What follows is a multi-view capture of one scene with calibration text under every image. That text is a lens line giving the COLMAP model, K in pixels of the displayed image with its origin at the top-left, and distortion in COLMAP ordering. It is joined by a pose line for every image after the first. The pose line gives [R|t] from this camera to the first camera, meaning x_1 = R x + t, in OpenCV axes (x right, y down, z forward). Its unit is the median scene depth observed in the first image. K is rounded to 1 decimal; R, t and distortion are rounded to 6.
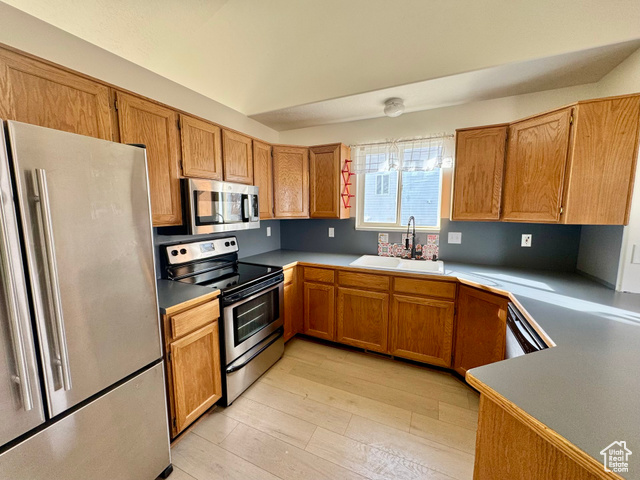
lens RADIAL K [[255.0, 0, 317.7], [0, 255.0, 240.8], [0, 0, 1]] dist [-0.000177, 0.000006]
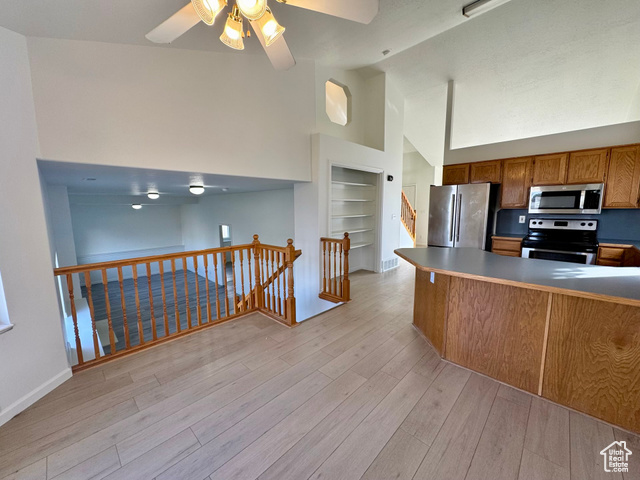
lens RADIAL K [[255.0, 0, 317.7], [0, 255.0, 240.8], [0, 0, 1]] dist [-0.000177, 0.000006]
pose [[-0.323416, 0.142716, -0.935432, 1.654145], [-0.096027, 0.978507, 0.182489, -0.015071], [0.941372, 0.148847, -0.302761, 0.018327]]
